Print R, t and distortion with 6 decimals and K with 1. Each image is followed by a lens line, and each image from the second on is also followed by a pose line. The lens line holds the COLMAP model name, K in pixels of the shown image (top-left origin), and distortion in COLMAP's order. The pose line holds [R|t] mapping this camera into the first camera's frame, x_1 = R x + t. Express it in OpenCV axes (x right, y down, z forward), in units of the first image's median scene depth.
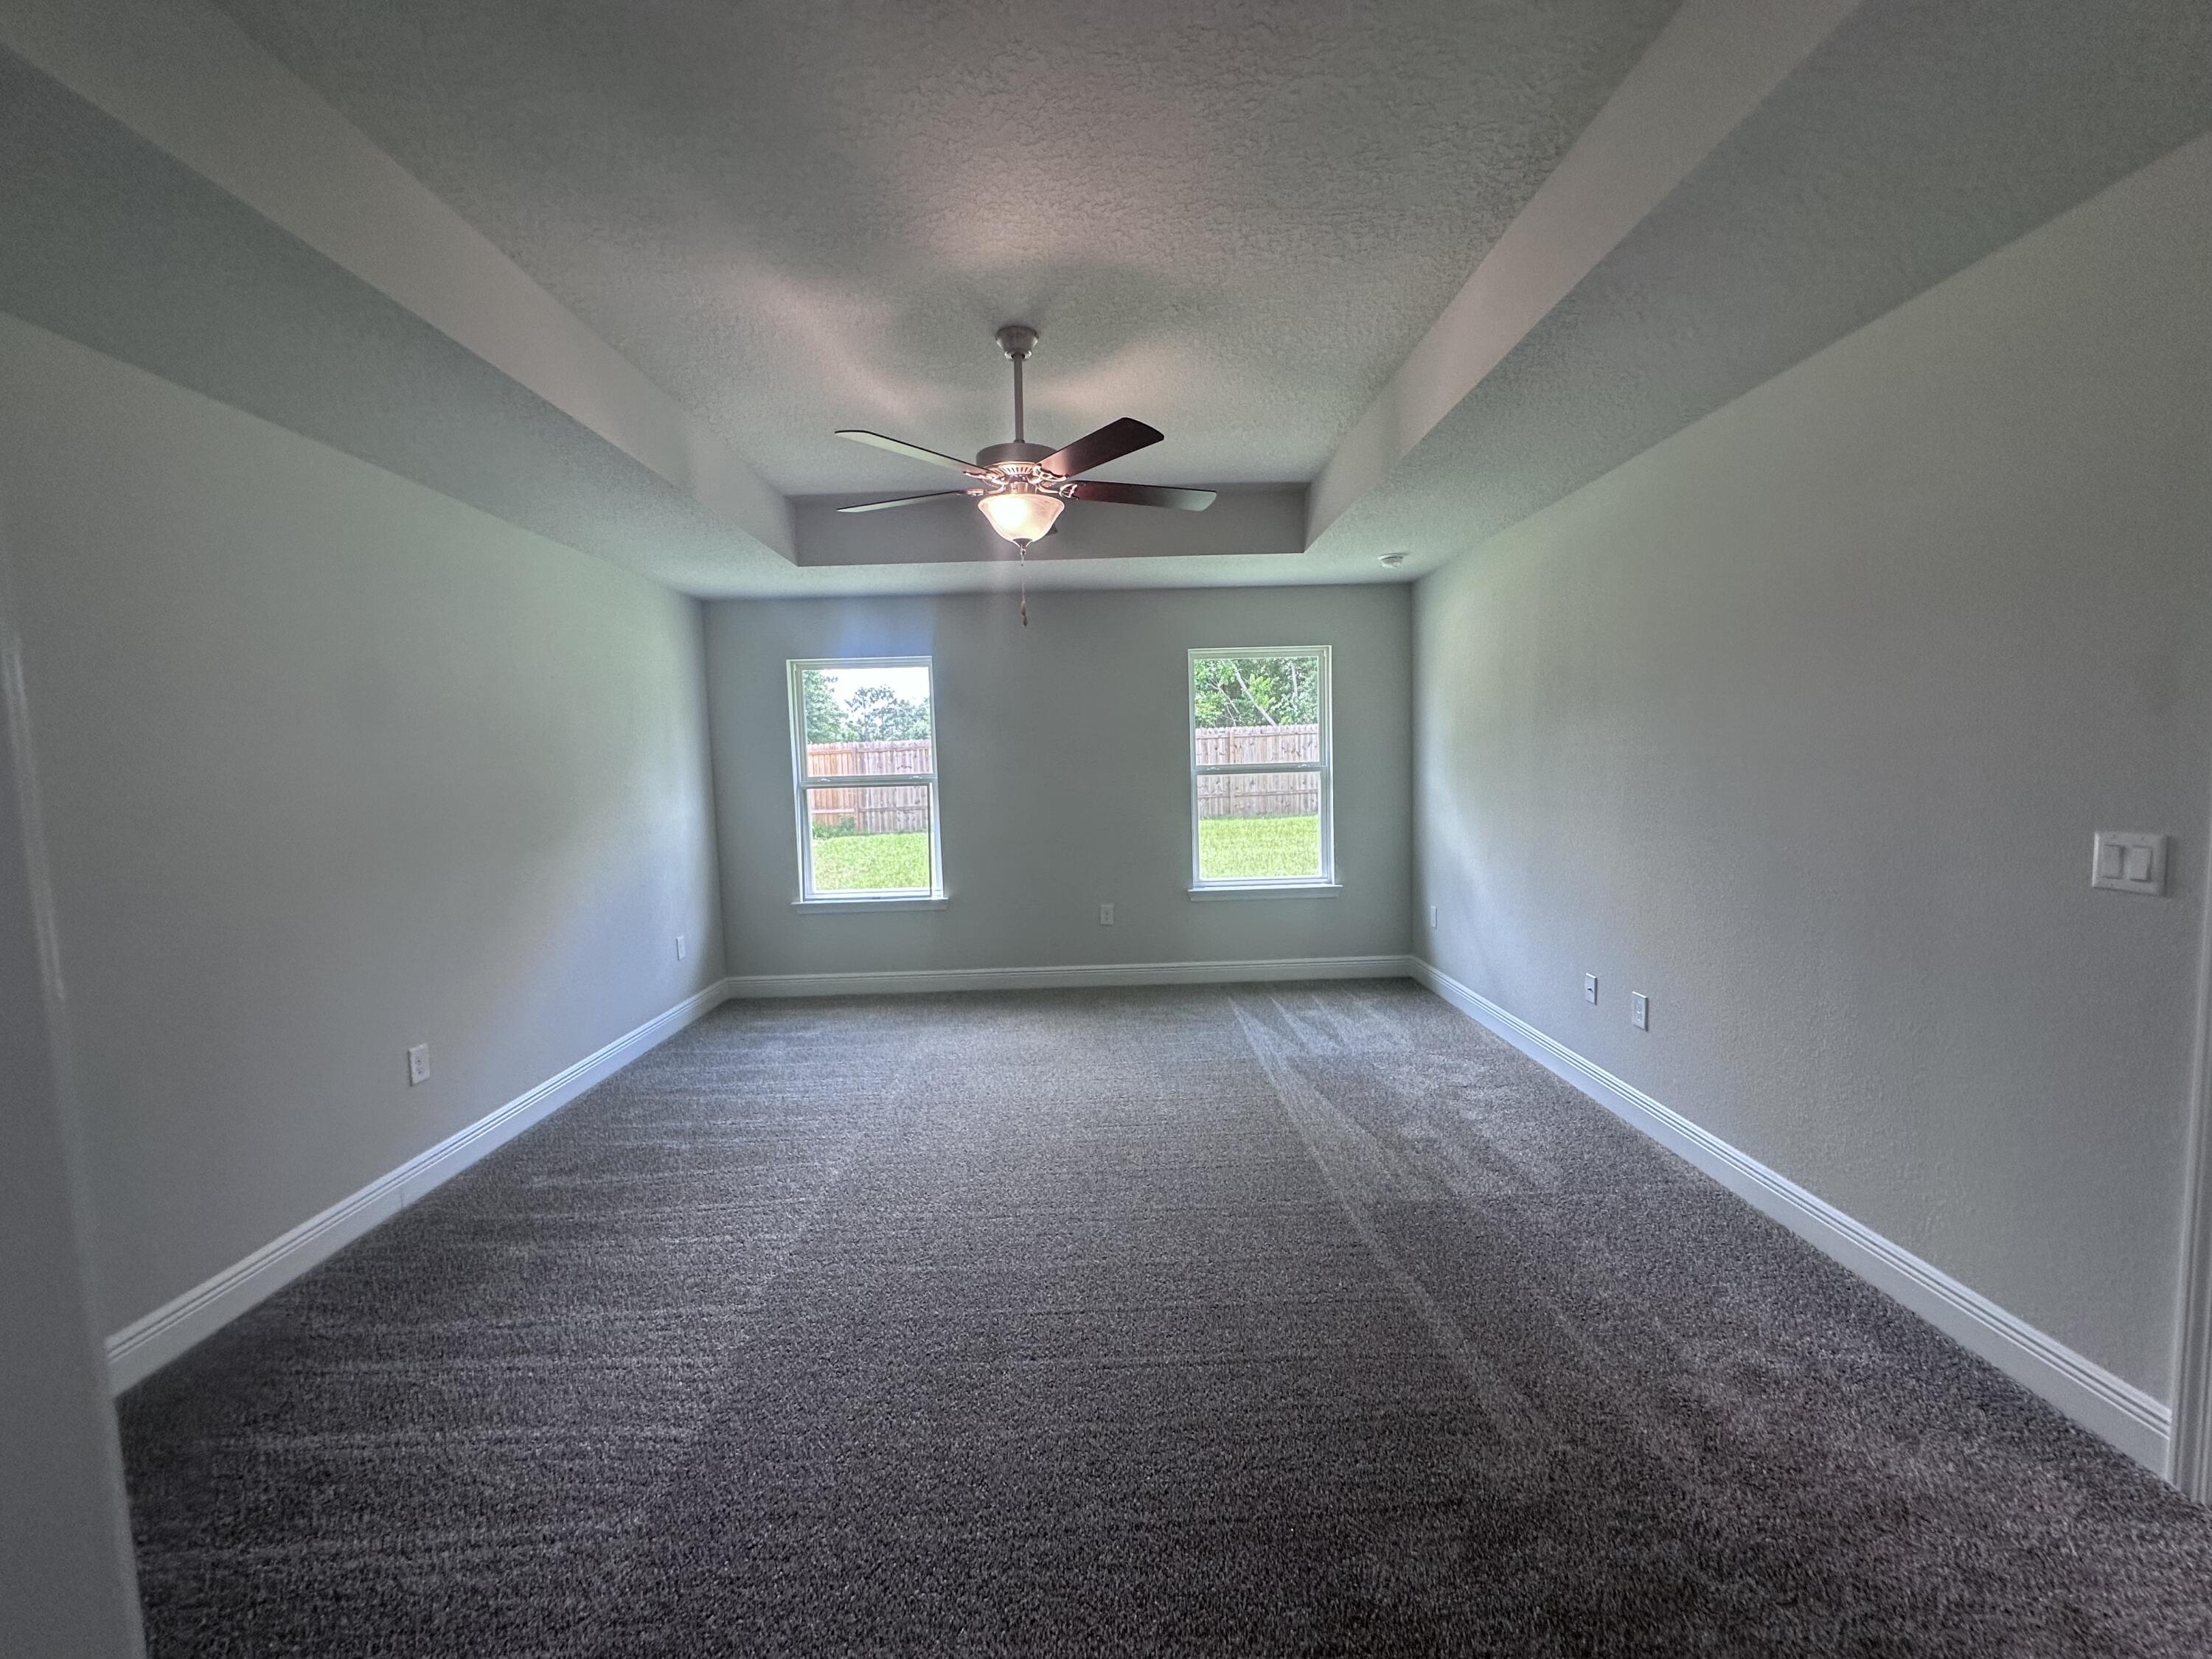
lens RADIAL K [[885.1, 0, 1111.2], [0, 885.1, 827.7], [0, 0, 1]] dist [-0.004322, 0.000407]
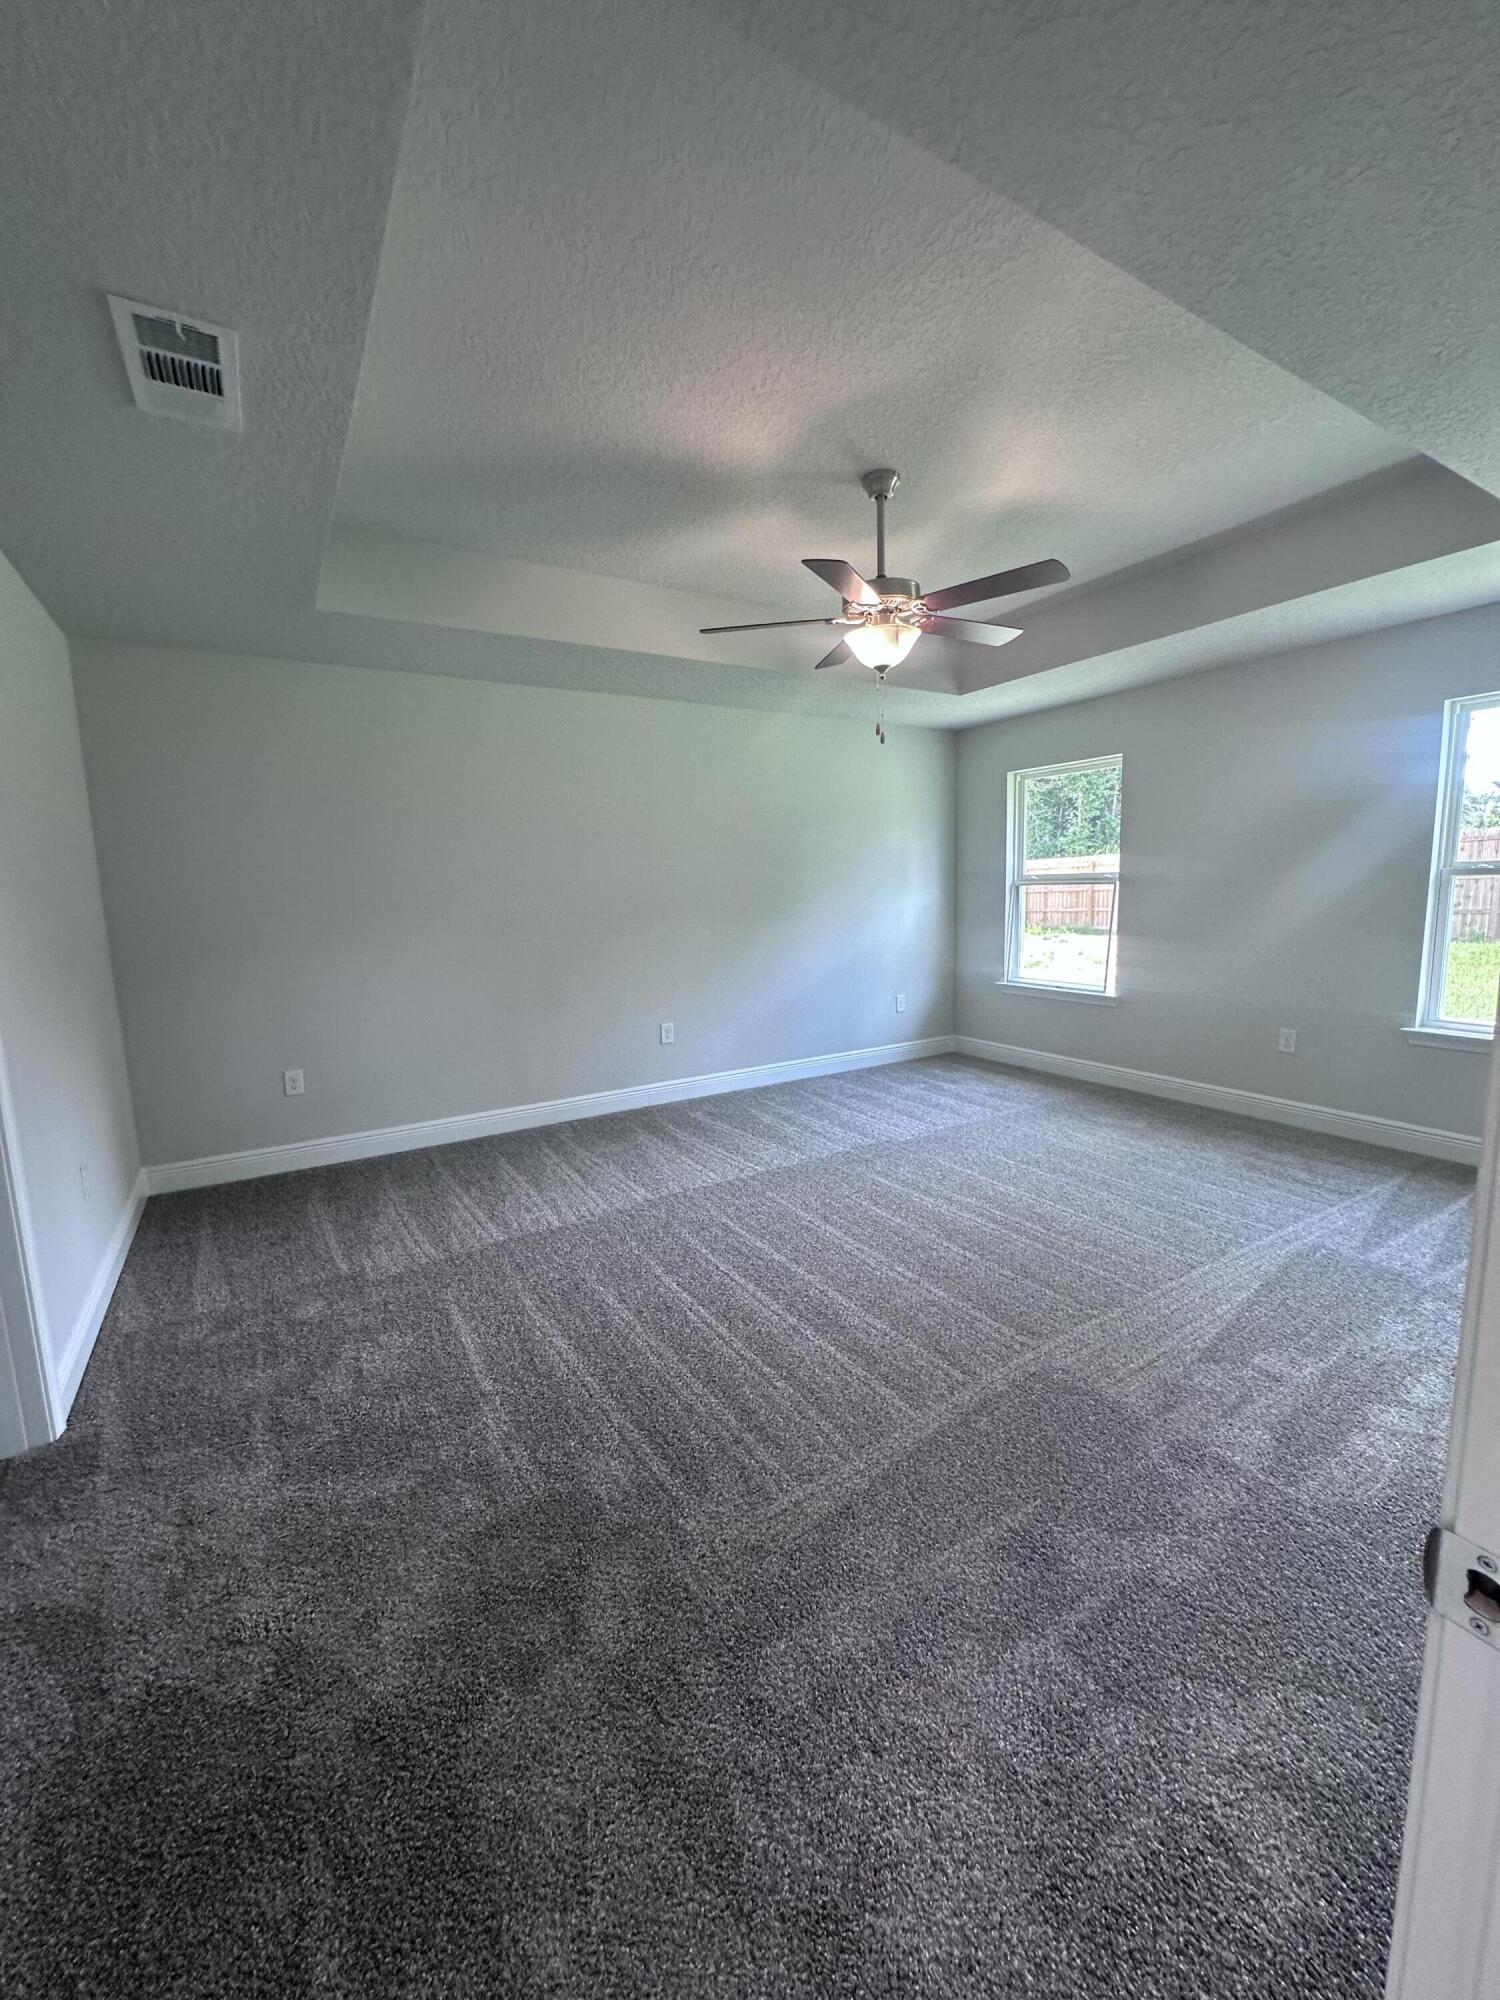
lens RADIAL K [[800.3, 0, 750.0], [0, 800.3, 1000.0], [0, 0, 1]] dist [-0.004322, 0.000407]
pose [[0.499209, 0.135058, -0.855891, 0.507003], [-0.048140, 0.990575, 0.128233, -0.017414], [0.865144, -0.022812, 0.501005, 0.224116]]
